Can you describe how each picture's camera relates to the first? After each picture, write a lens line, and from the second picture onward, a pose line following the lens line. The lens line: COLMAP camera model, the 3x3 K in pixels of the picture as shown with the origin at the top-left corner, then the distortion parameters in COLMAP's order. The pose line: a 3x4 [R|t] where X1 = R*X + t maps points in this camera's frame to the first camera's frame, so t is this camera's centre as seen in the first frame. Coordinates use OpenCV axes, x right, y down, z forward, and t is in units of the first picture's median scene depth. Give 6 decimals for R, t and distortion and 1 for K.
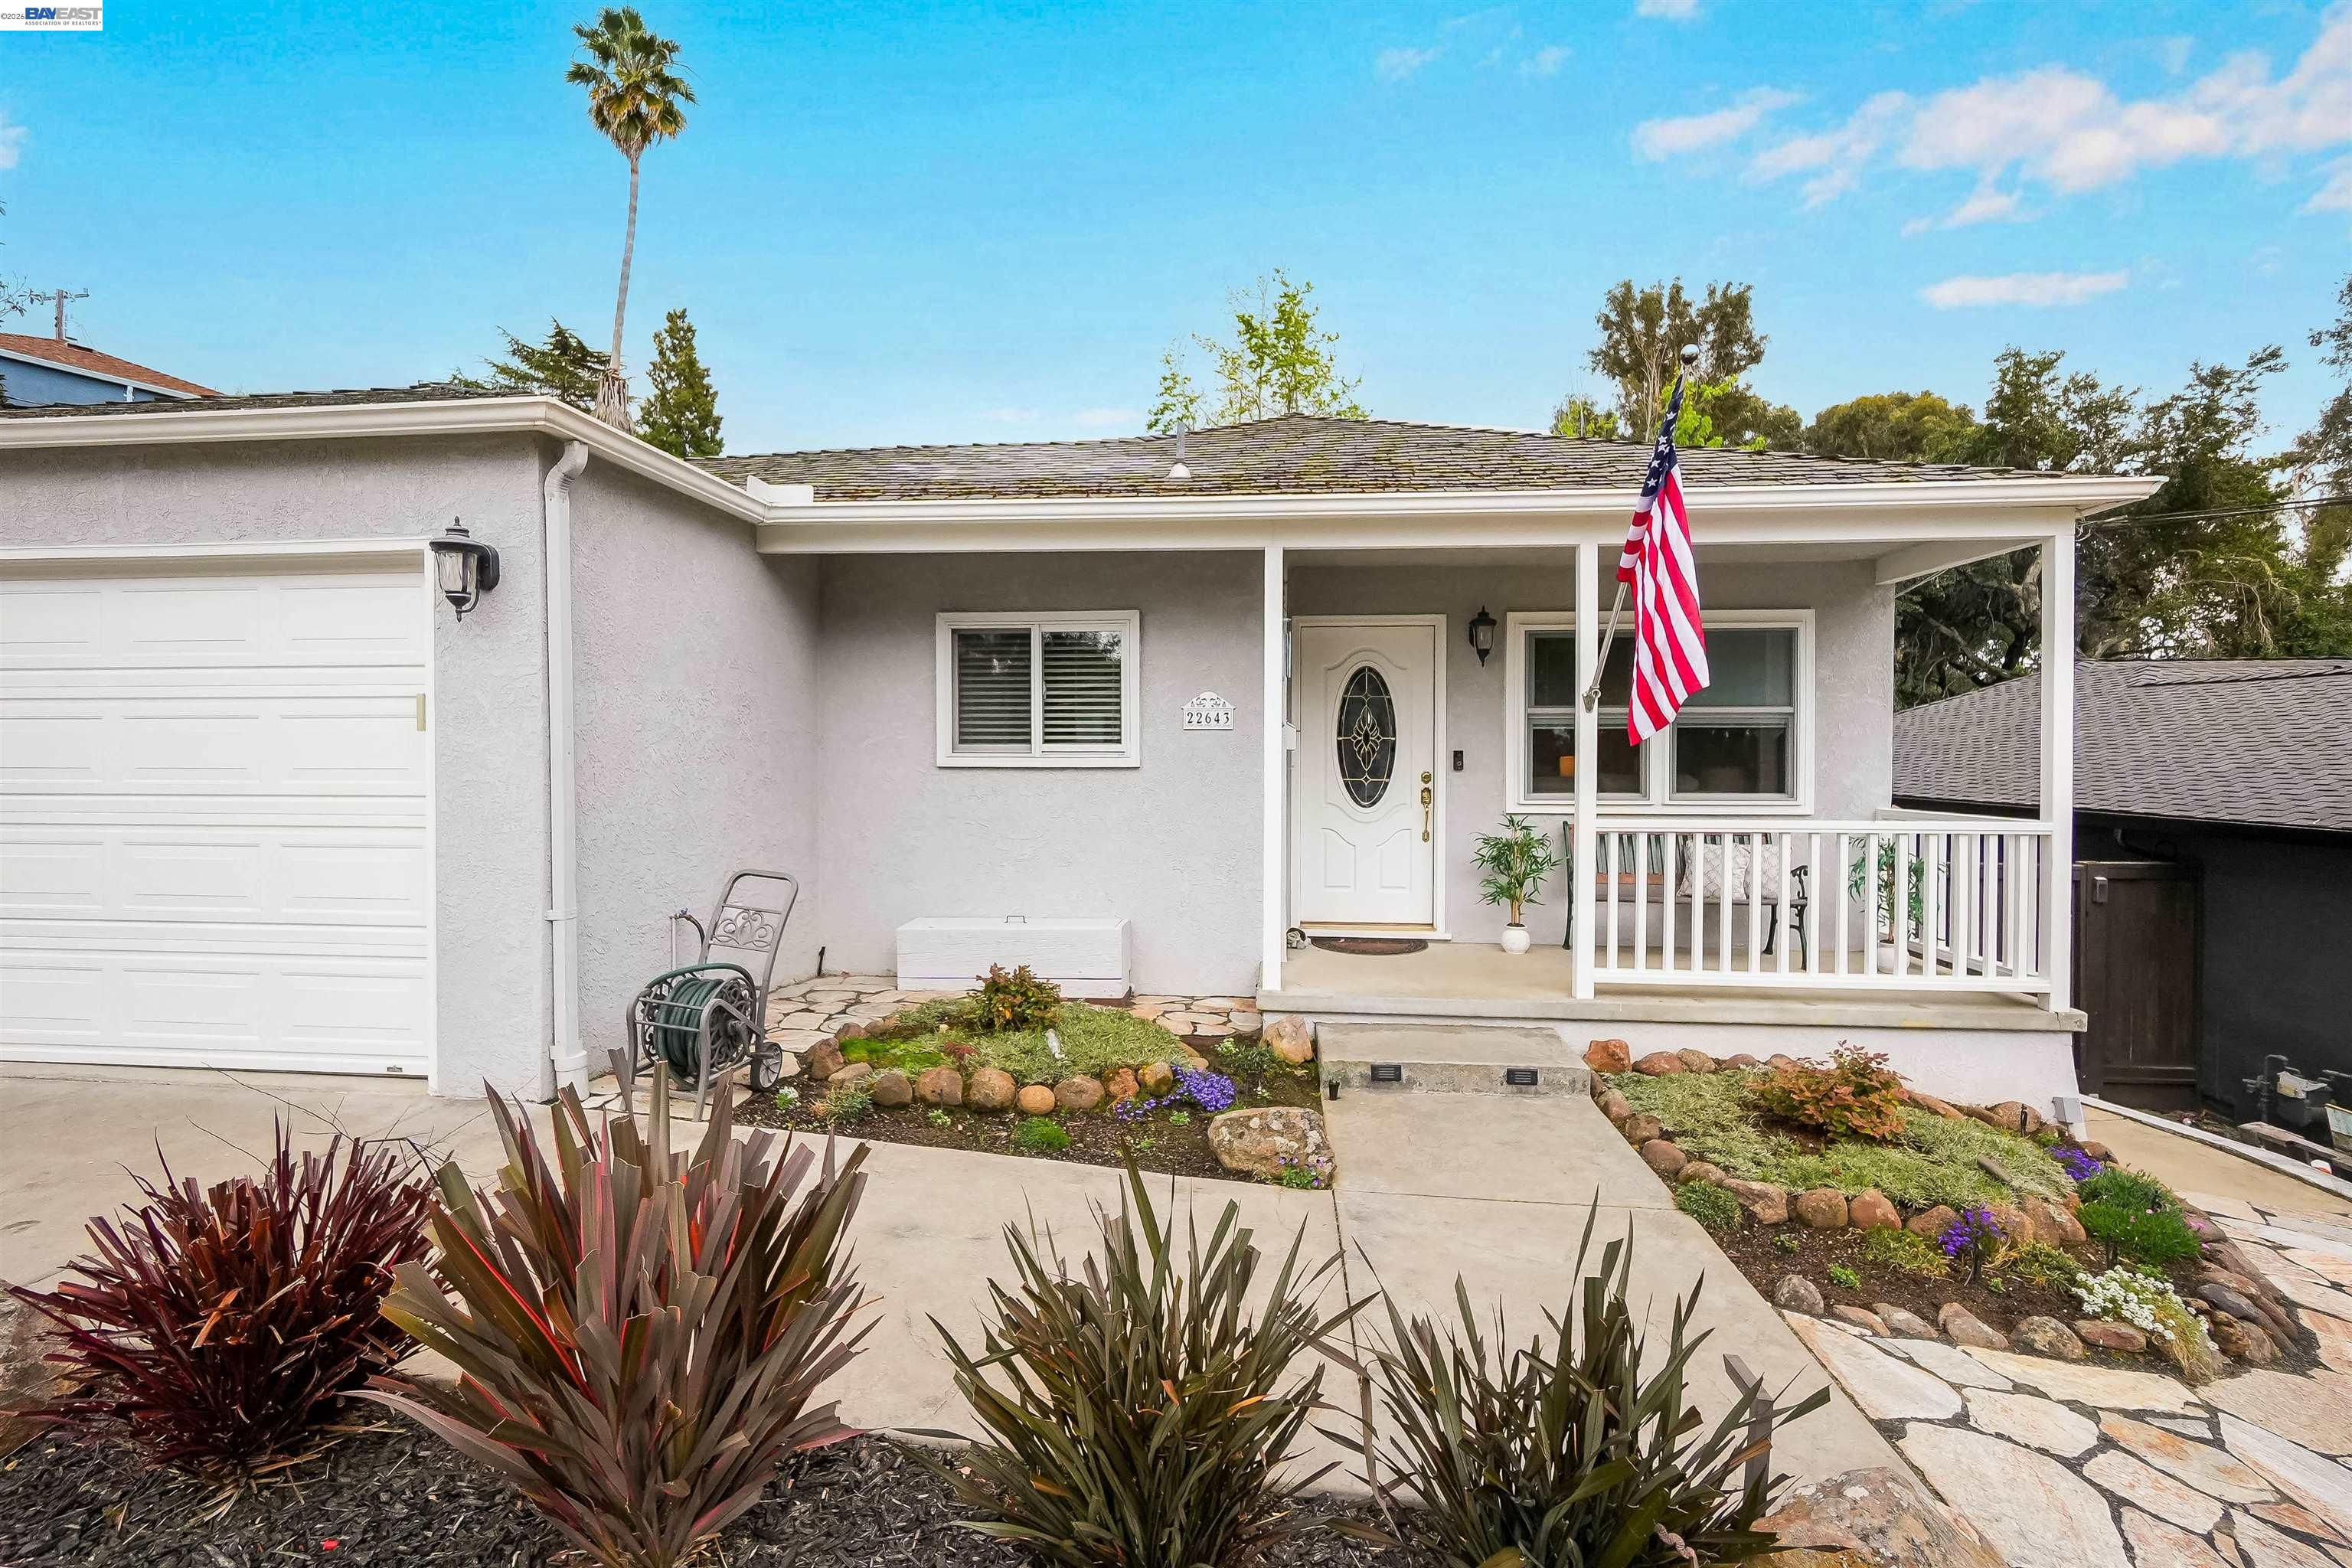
lens RADIAL K [[1024.6, 0, 1178.9], [0, 1024.6, 780.7], [0, 0, 1]] dist [-0.010856, 0.003450]
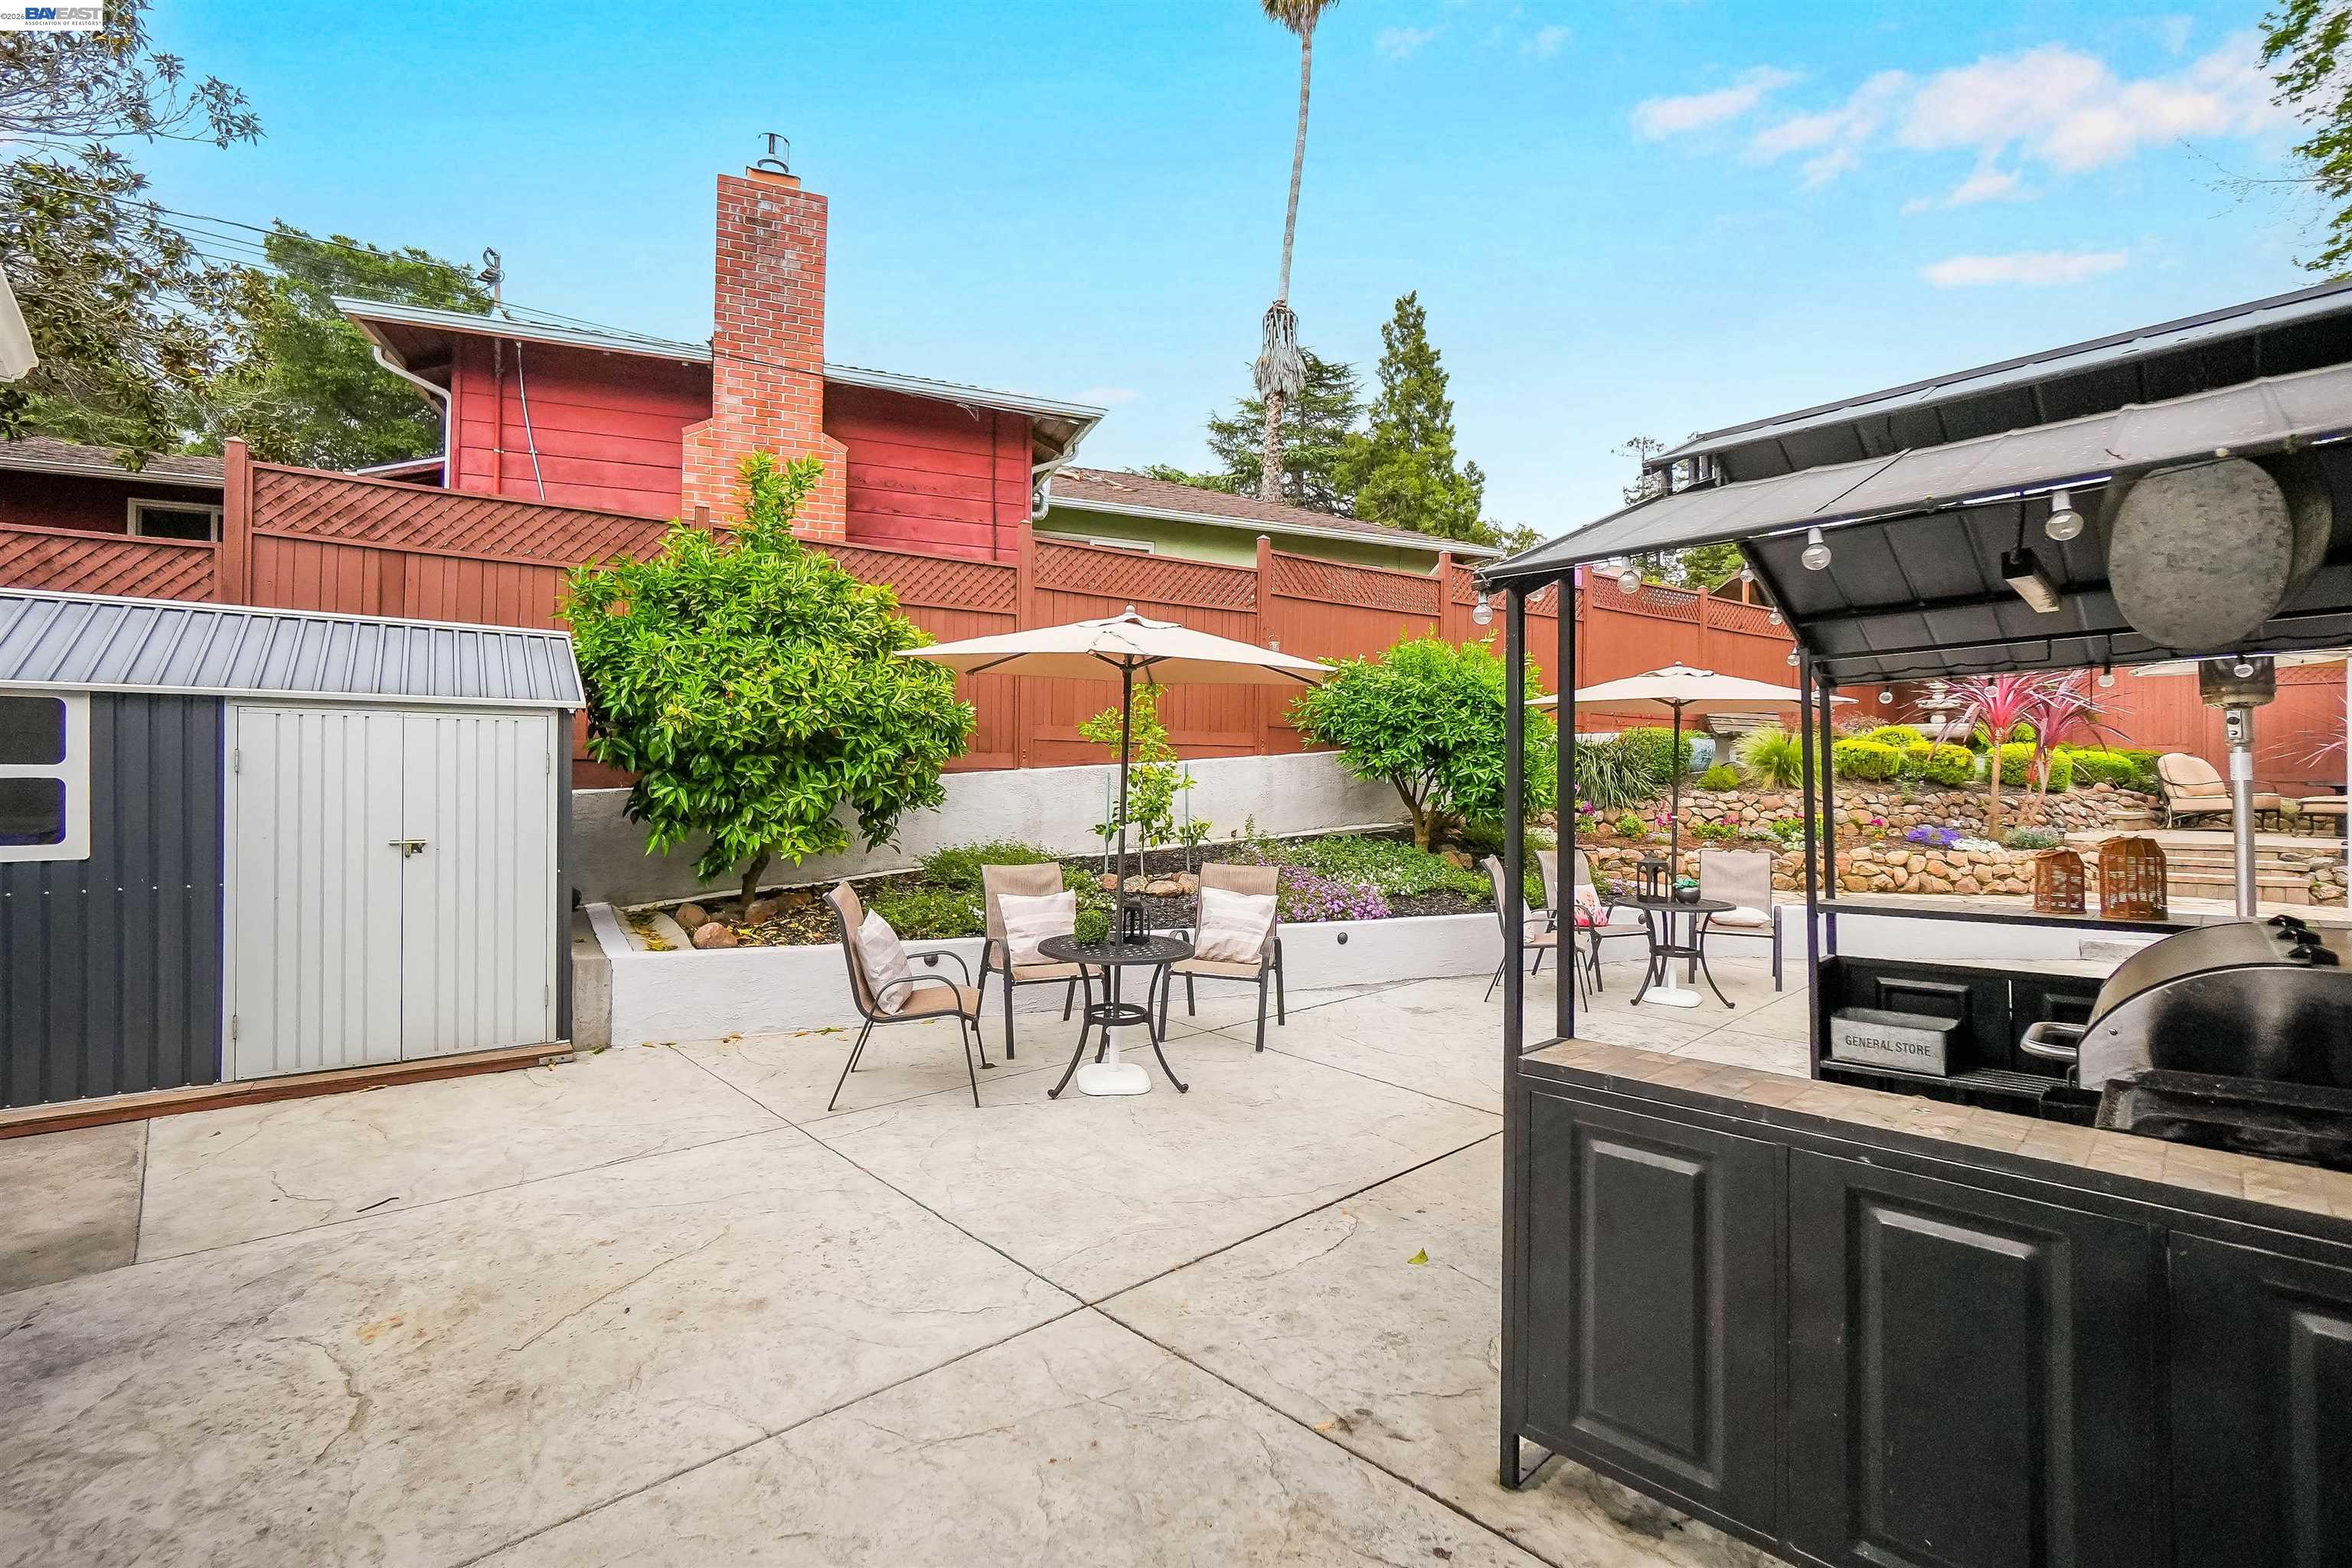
lens RADIAL K [[1024.6, 0, 1172.1], [0, 1024.6, 772.3], [0, 0, 1]] dist [-0.010856, 0.003450]
pose [[0.752874, -0.003266, -0.658157, -0.052690], [-0.019585, 0.999434, -0.027362, -0.009158], [0.657873, 0.033490, 0.752384, 0.193819]]
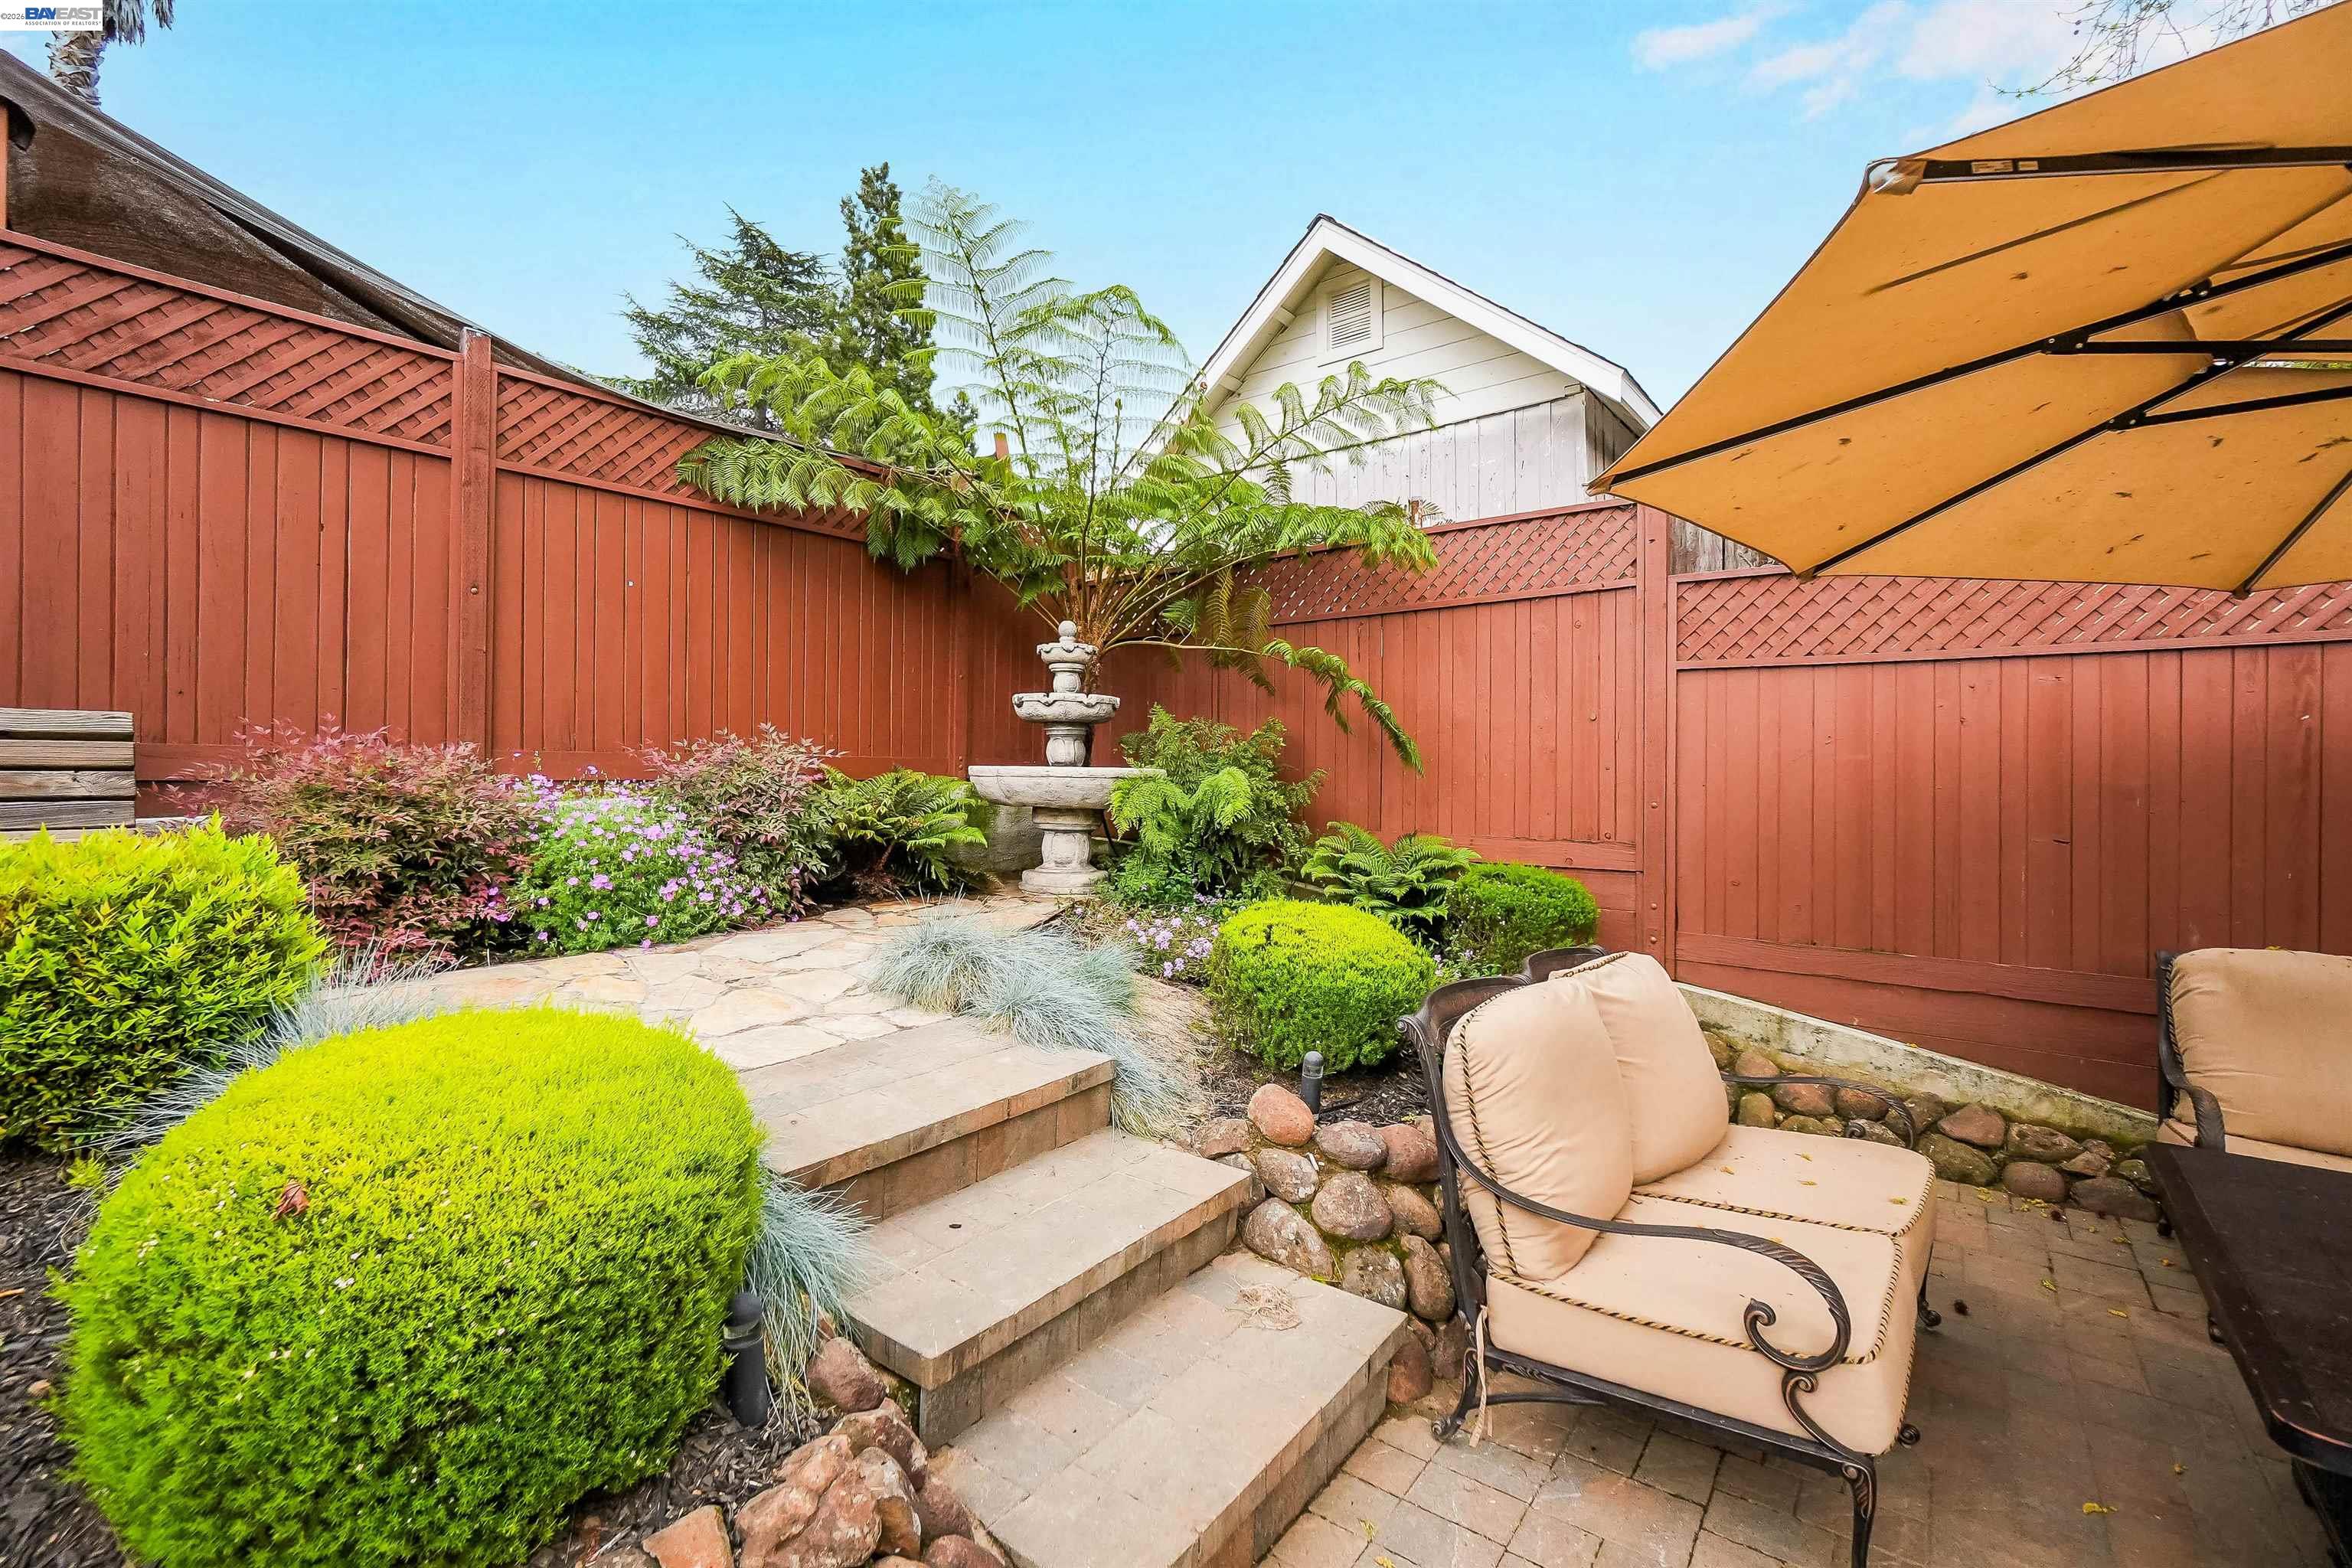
lens RADIAL K [[1024.6, 0, 1170.7], [0, 1024.6, 770.9], [0, 0, 1]] dist [-0.010856, 0.003450]
pose [[0.920539, -0.001786, -0.390646, -0.032455], [-0.009270, 0.999608, -0.026414, -0.029924], [0.390540, 0.027936, 0.920162, 0.442178]]
